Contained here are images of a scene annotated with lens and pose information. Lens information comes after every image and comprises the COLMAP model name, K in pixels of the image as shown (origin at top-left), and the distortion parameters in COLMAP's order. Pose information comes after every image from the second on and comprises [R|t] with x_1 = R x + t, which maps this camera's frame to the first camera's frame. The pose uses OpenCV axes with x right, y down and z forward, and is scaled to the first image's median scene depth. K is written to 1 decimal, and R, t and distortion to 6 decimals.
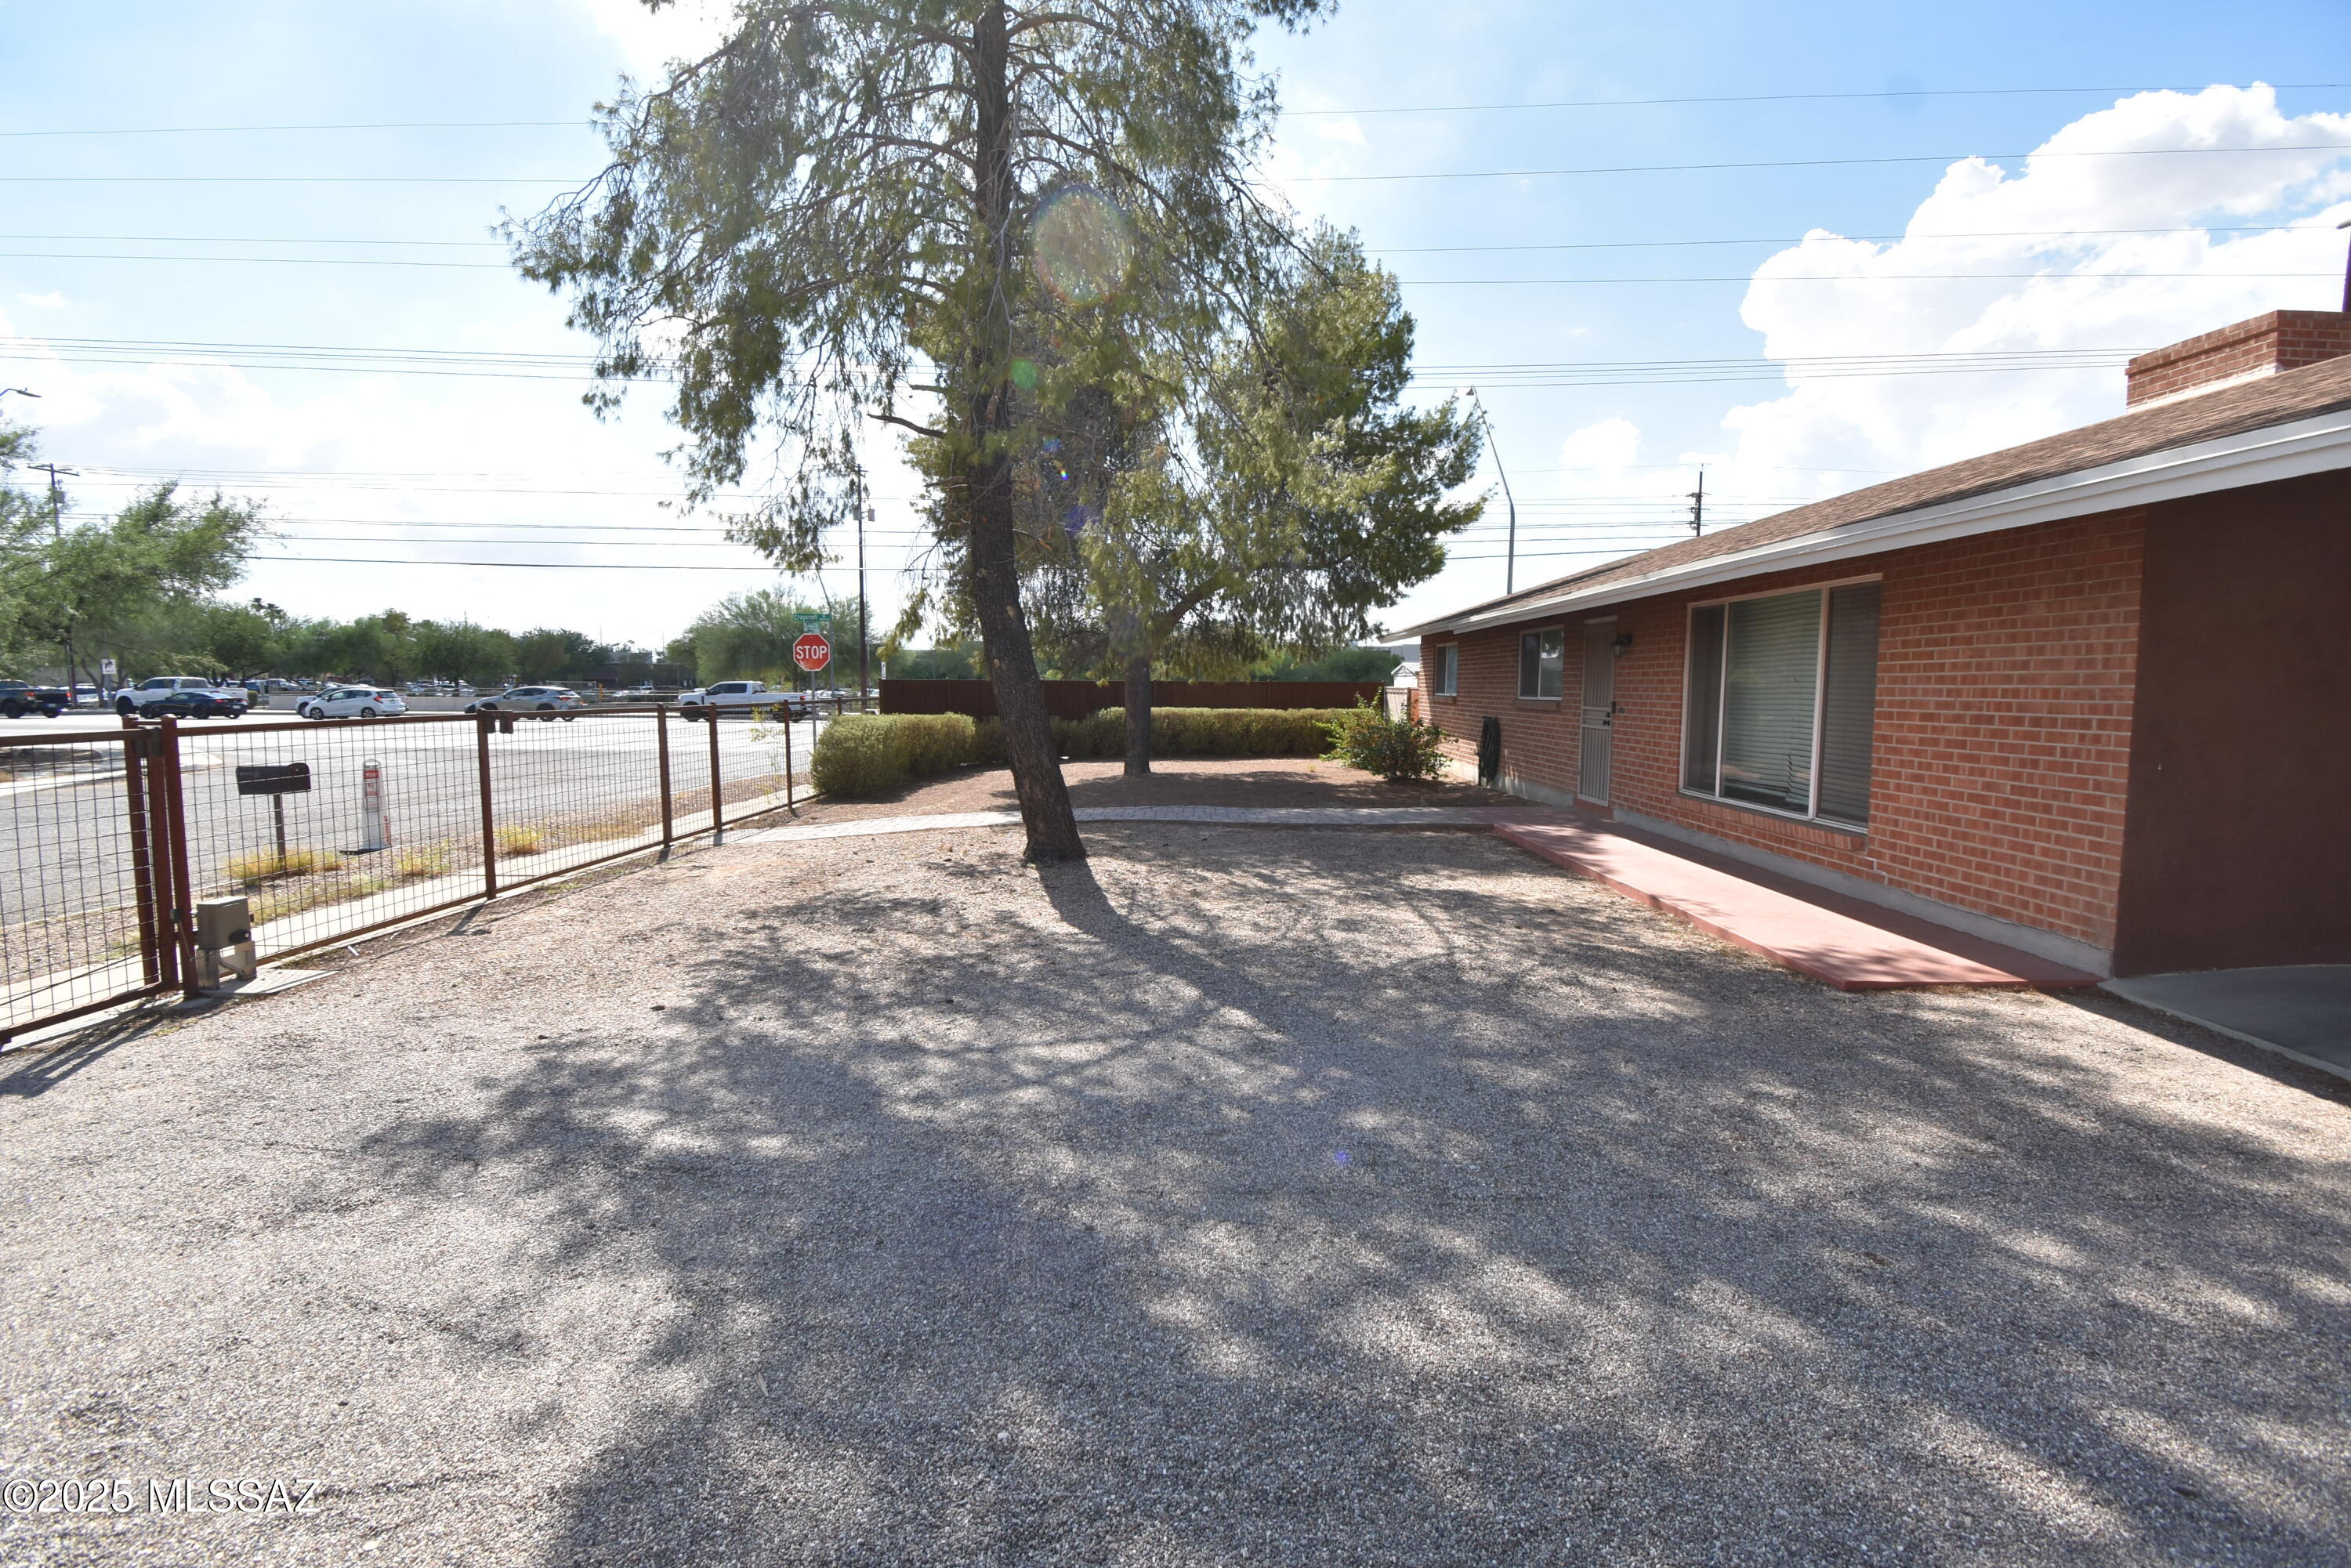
lens RADIAL K [[1041.3, 0, 1194.4], [0, 1041.3, 787.4], [0, 0, 1]] dist [0.008920, -0.019051]
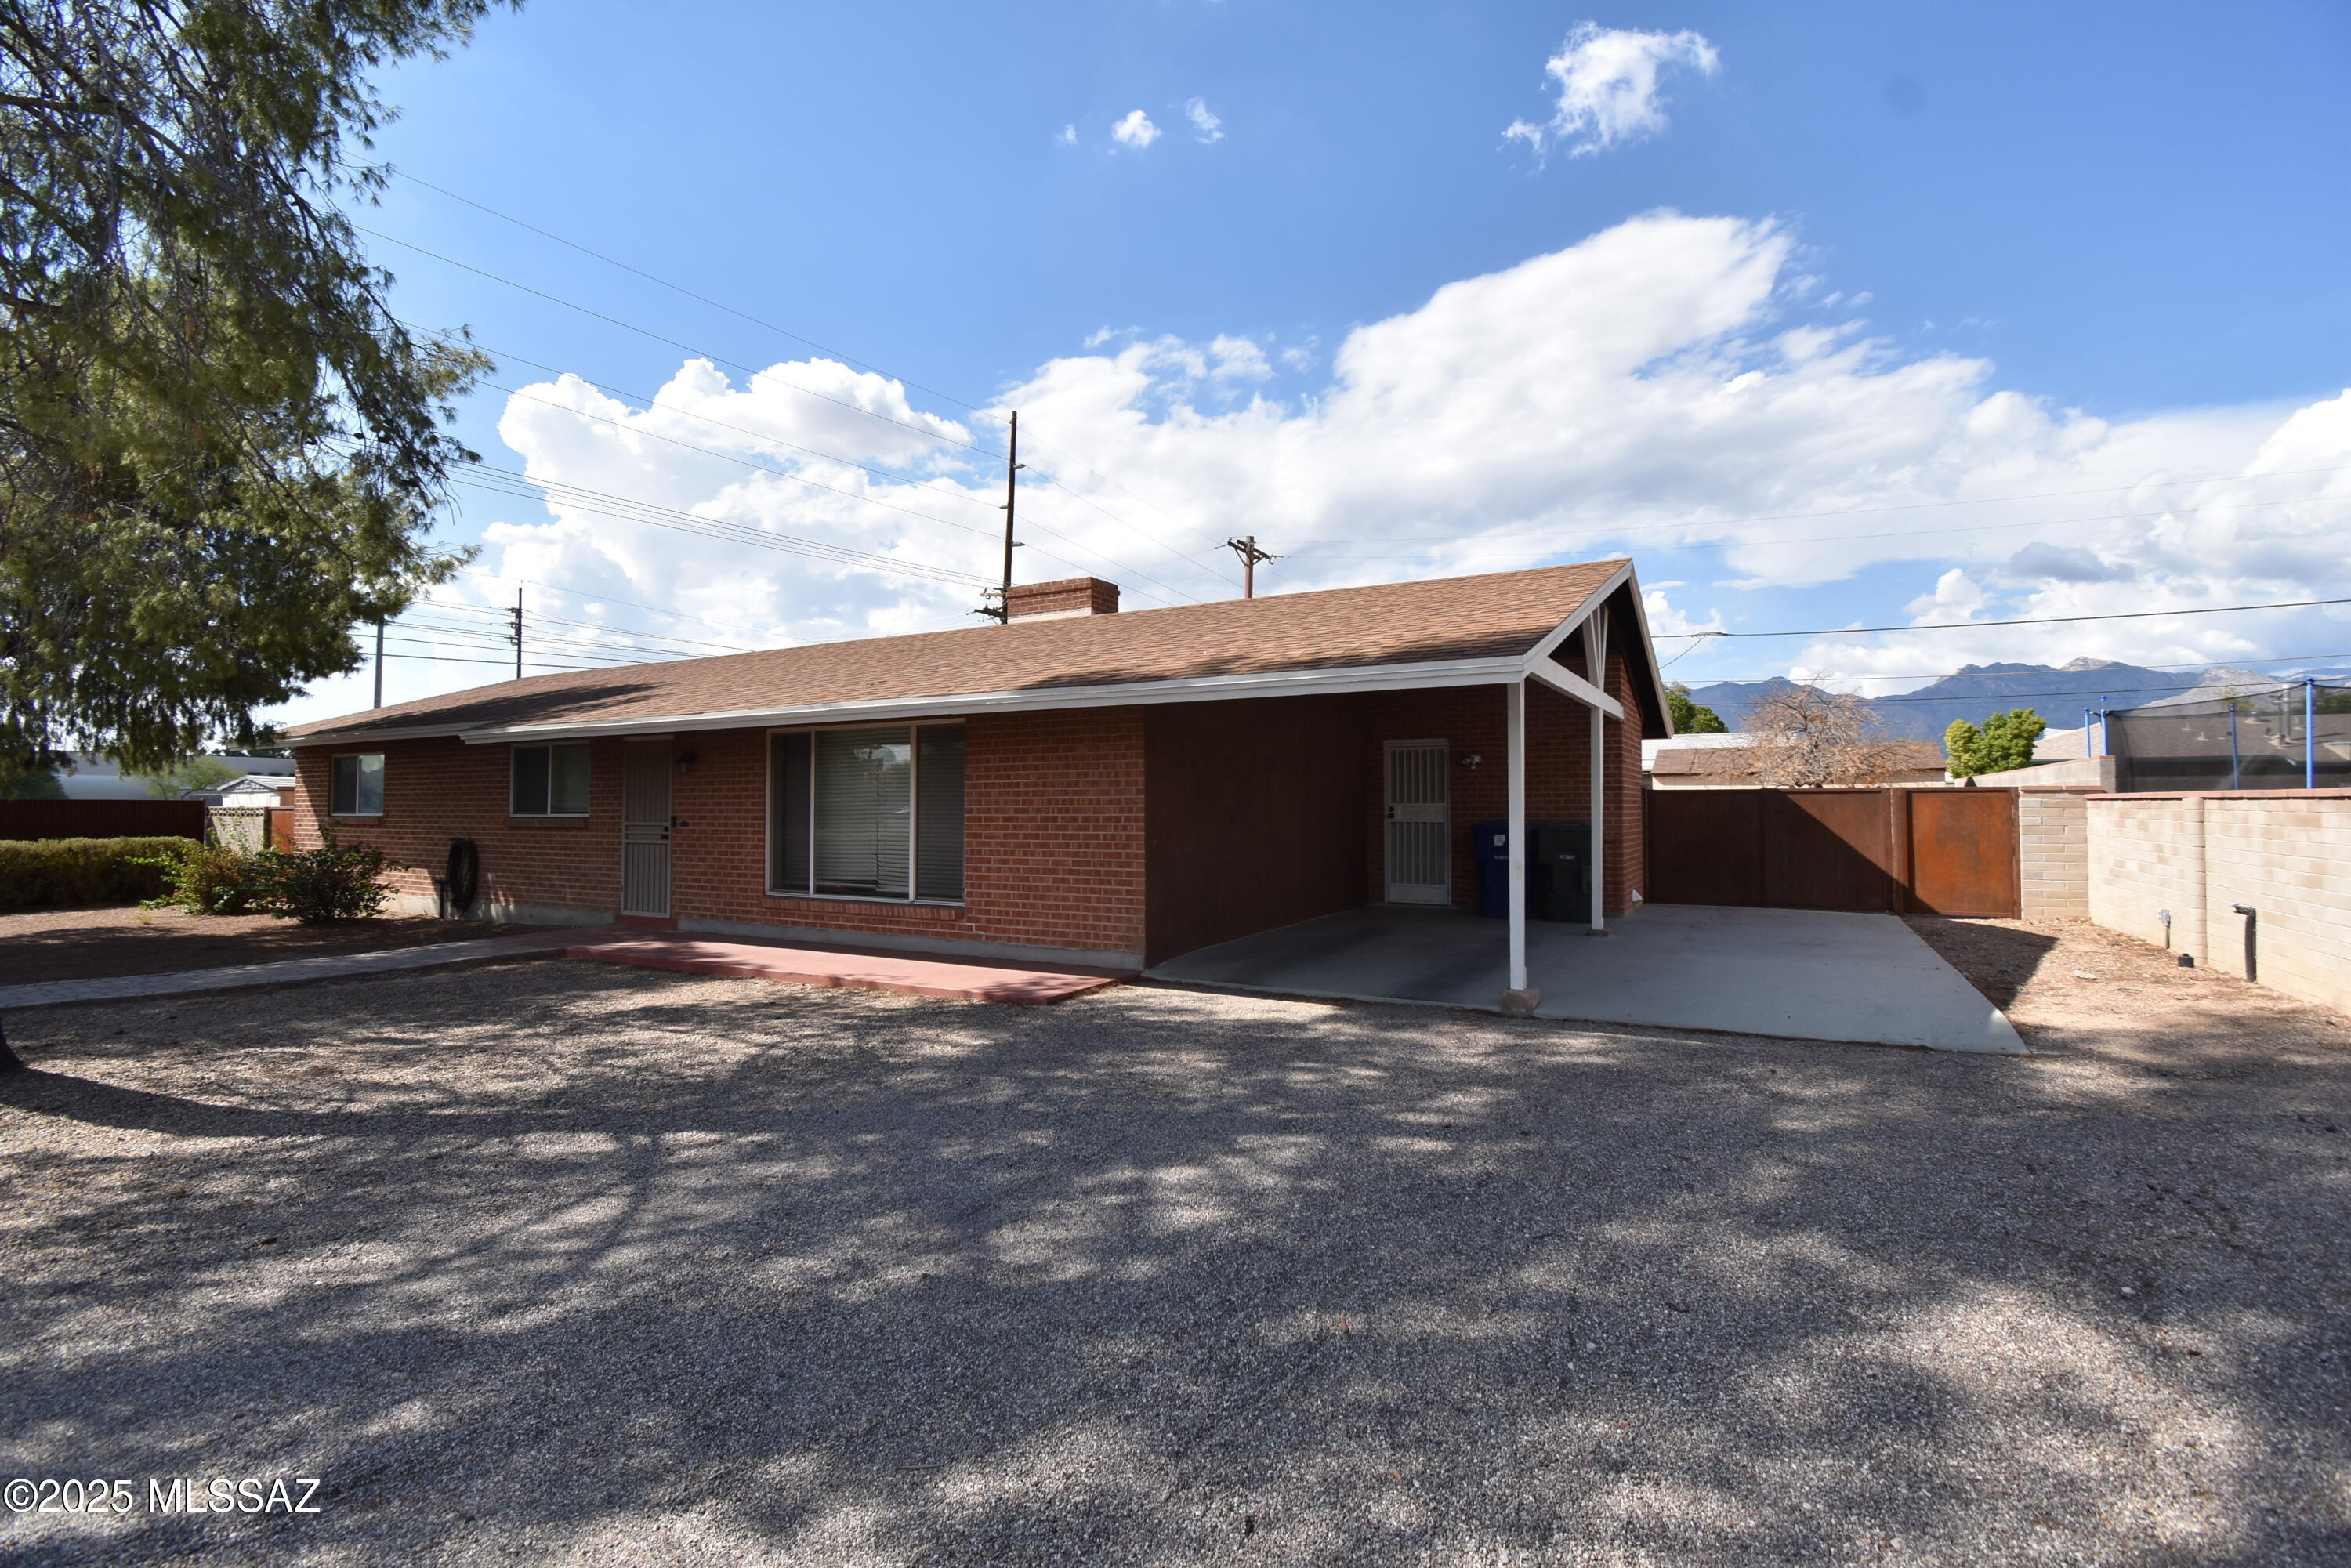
lens RADIAL K [[1041.3, 0, 1175.3], [0, 1041.3, 779.9], [0, 0, 1]] dist [0.008920, -0.019051]
pose [[0.494762, 0.014986, 0.868899, -0.499974], [0.091335, 0.993417, -0.069141, -0.000211], [-0.864215, 0.113569, 0.490137, 0.088363]]
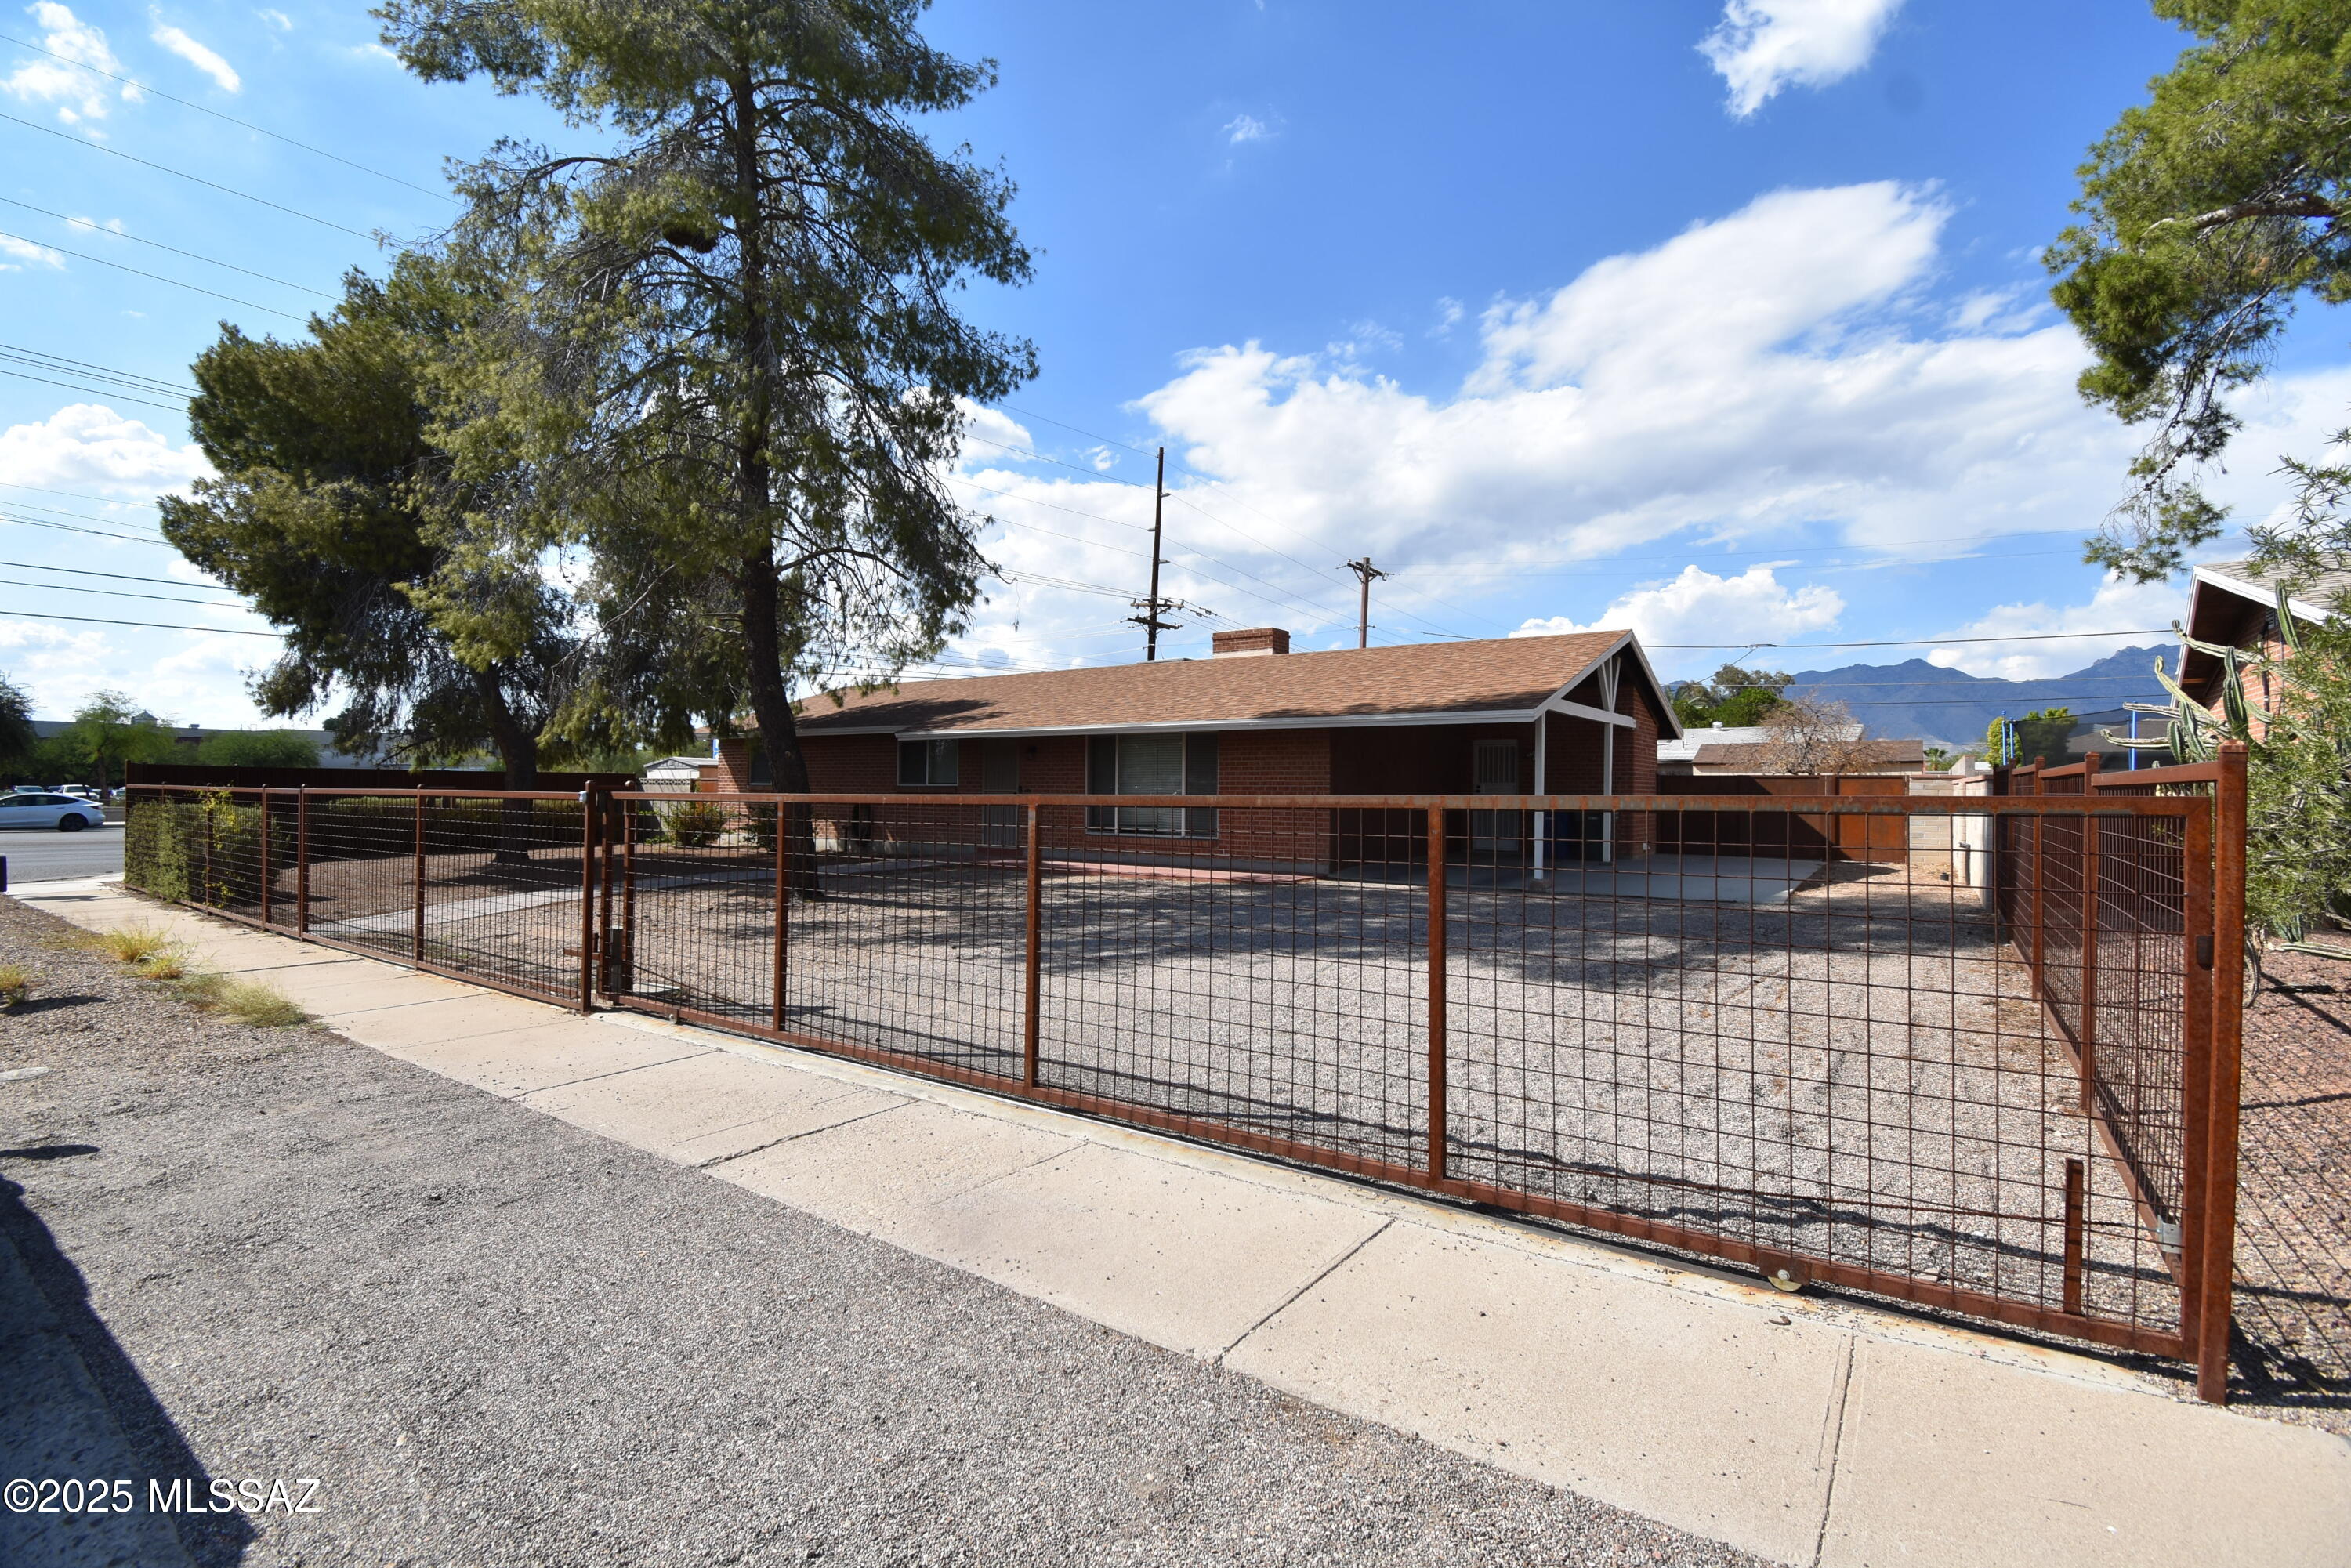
lens RADIAL K [[1041.3, 0, 1181.9], [0, 1041.3, 773.3], [0, 0, 1]] dist [0.008920, -0.019051]
pose [[0.568403, 0.011298, 0.822672, -1.600346], [0.076813, 0.994810, -0.066734, 0.056463], [-0.819156, 0.101124, 0.564585, -0.319072]]
